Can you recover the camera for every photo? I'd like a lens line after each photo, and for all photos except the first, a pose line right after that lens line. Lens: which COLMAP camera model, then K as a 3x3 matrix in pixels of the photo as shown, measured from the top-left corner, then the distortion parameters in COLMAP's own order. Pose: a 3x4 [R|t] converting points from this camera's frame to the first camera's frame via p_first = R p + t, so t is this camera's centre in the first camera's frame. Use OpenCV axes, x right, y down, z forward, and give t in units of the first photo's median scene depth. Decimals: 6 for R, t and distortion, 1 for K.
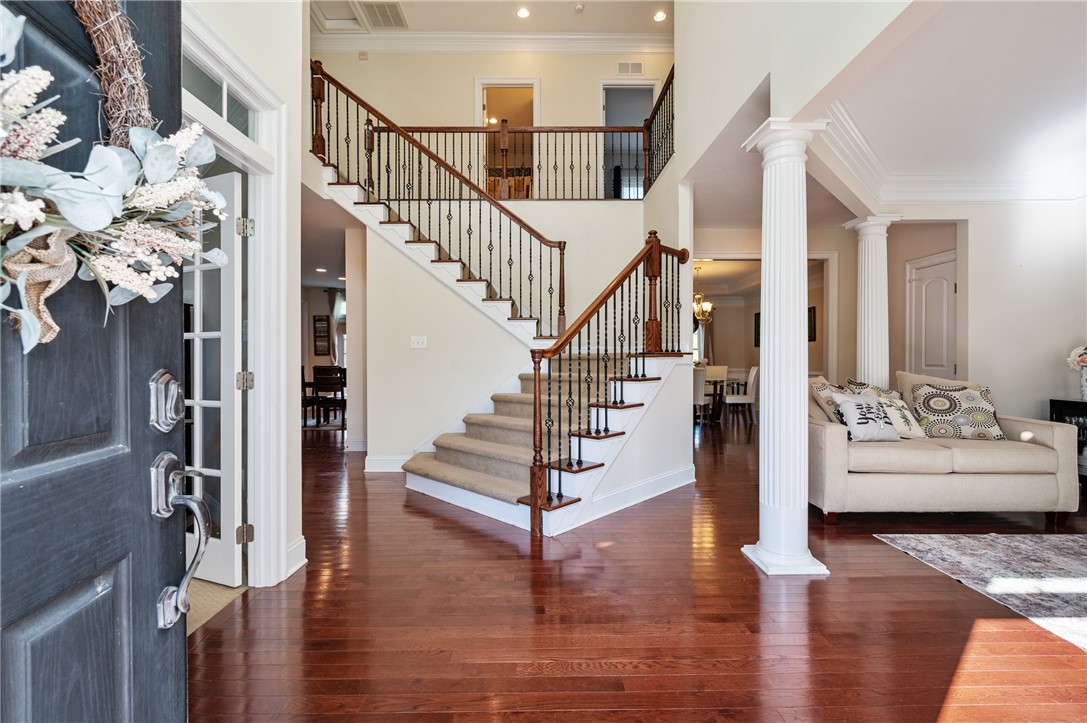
lens RADIAL K [[485.3, 0, 547.2], [0, 485.3, 359.6], [0, 0, 1]] dist [0.001182, 0.000838]
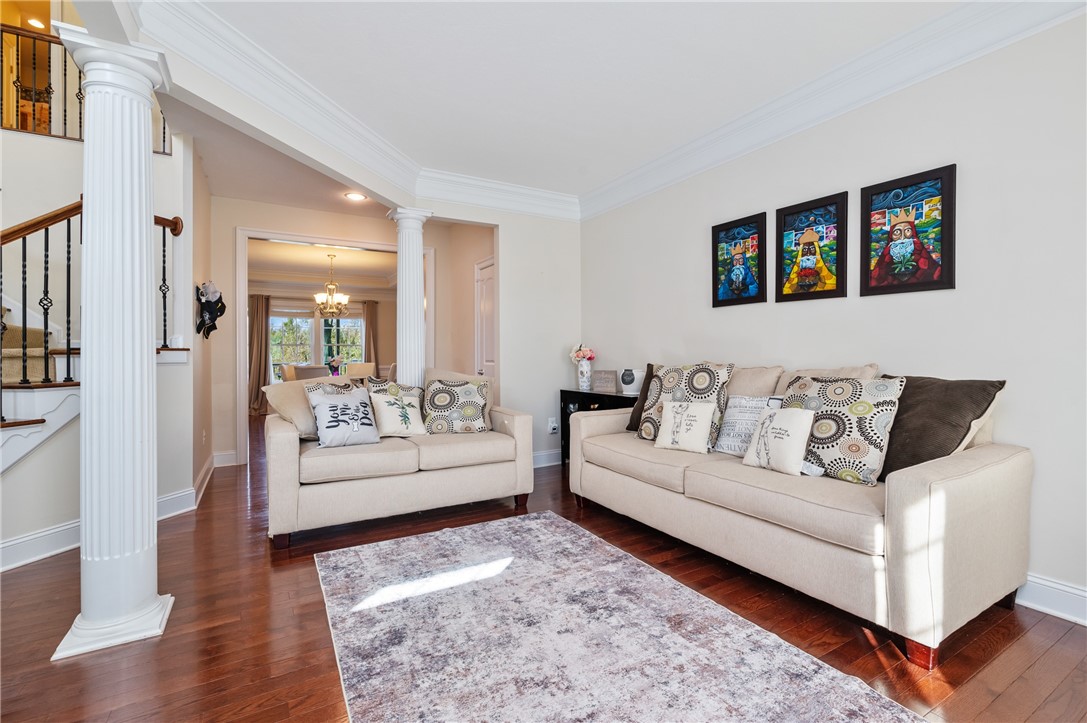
lens RADIAL K [[485.3, 0, 548.3], [0, 485.3, 354.6], [0, 0, 1]] dist [0.001182, 0.000838]
pose [[0.874253, -0.005951, 0.485434, 0.588029], [0.008754, 0.999956, -0.003507, 0.003798], [-0.485392, 0.007315, 0.874266, 0.017752]]
